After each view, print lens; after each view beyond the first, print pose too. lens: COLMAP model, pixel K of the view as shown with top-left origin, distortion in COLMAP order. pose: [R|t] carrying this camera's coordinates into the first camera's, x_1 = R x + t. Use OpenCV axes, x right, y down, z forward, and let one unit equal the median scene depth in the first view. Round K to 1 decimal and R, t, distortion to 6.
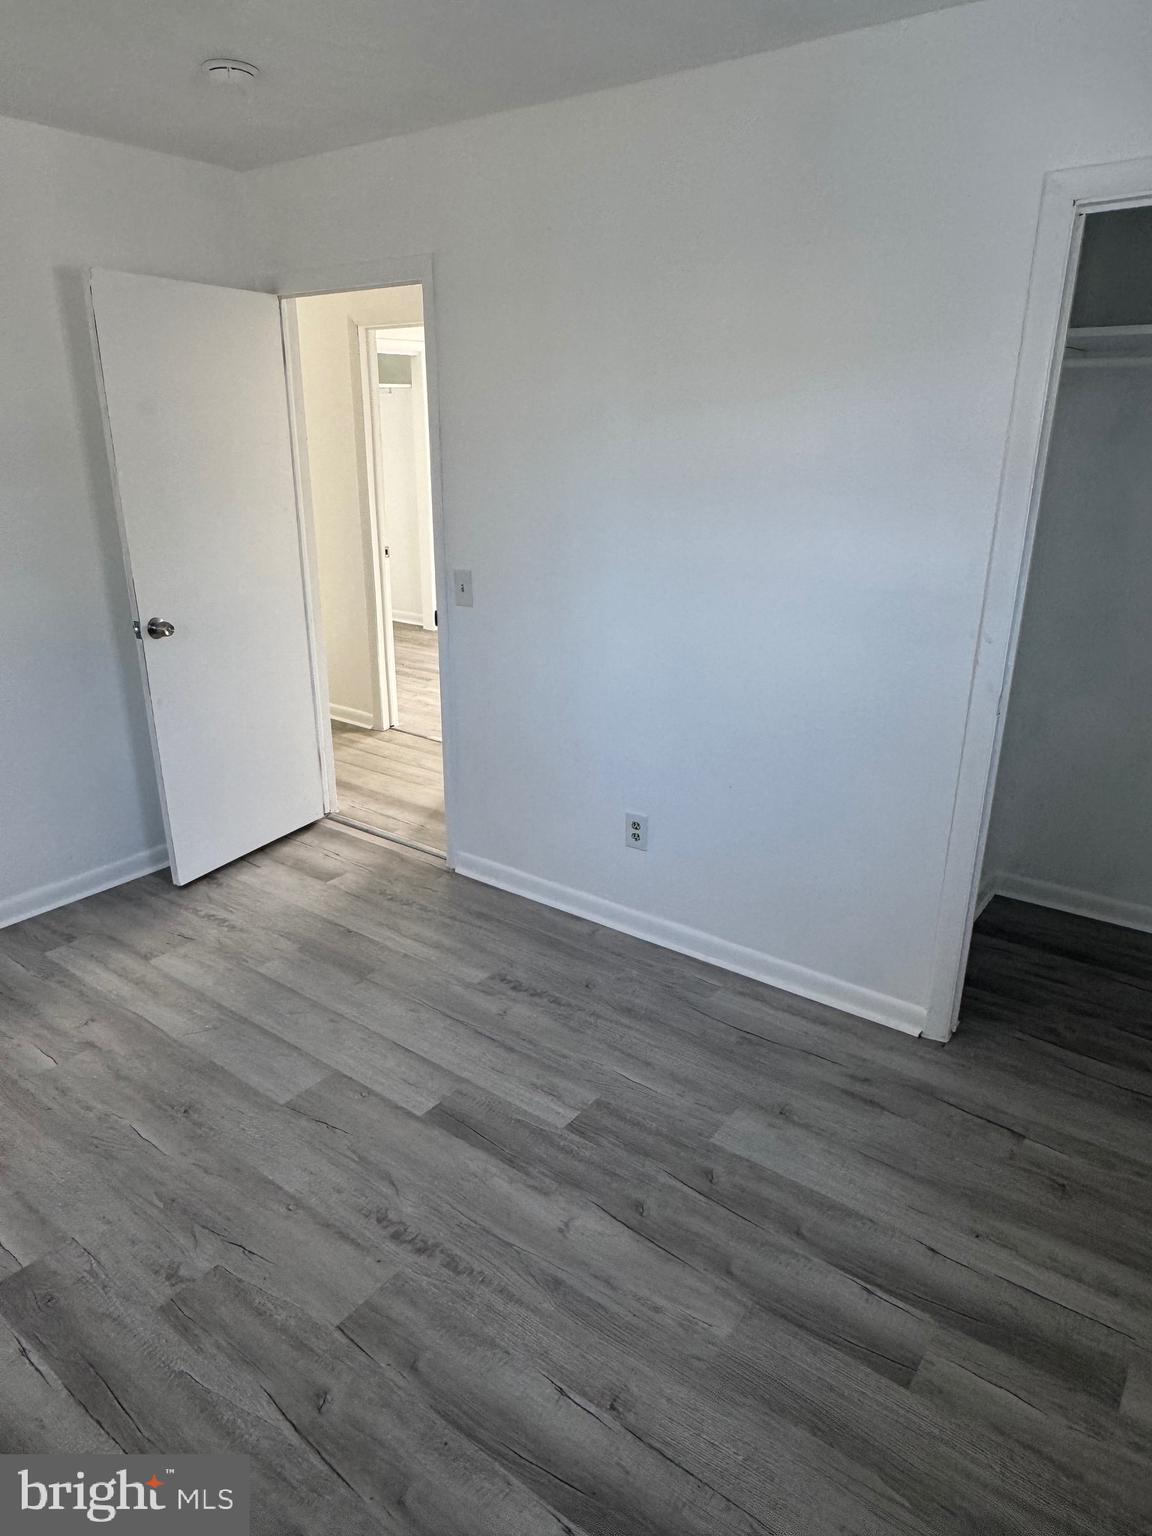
lens RADIAL K [[978.0, 0, 561.8], [0, 978.0, 764.8], [0, 0, 1]] dist [-0.011234, 0.008270]
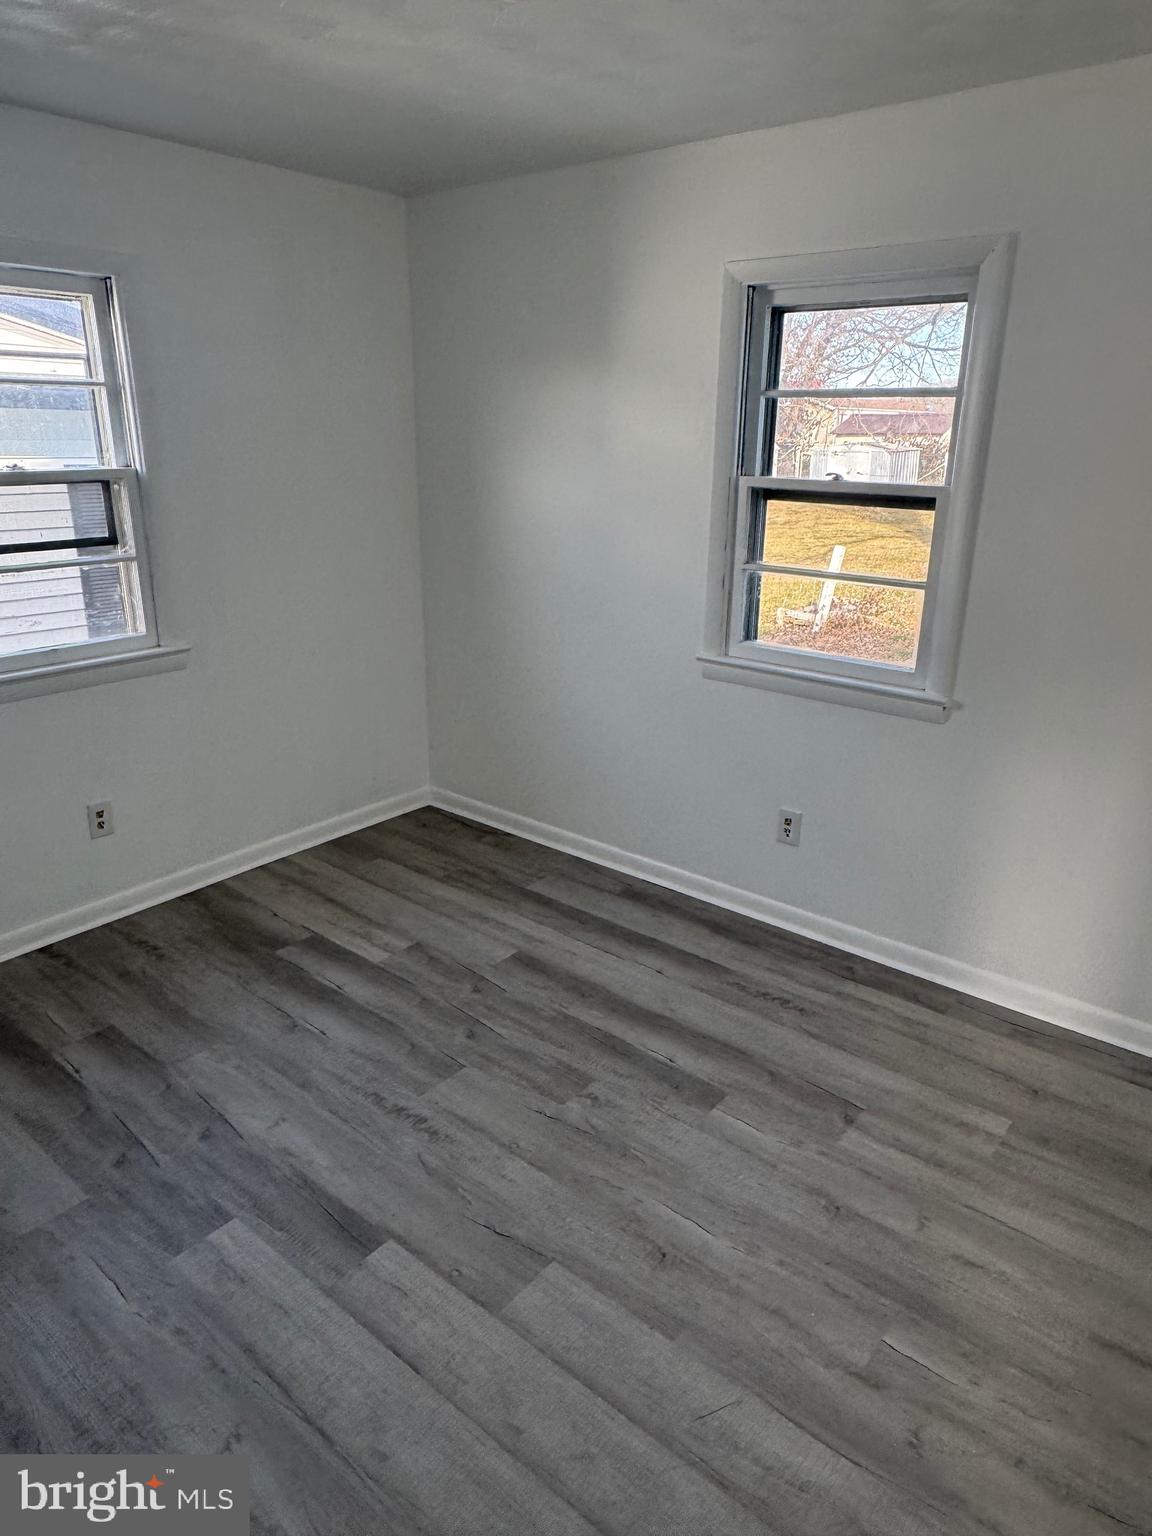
lens RADIAL K [[978.0, 0, 565.6], [0, 978.0, 756.7], [0, 0, 1]] dist [-0.011234, 0.008270]
pose [[-0.998986, -0.029739, 0.033798, -0.345849], [-0.003000, 0.793056, 0.609142, -0.554202], [-0.044919, 0.608423, -0.792341, 1.547849]]
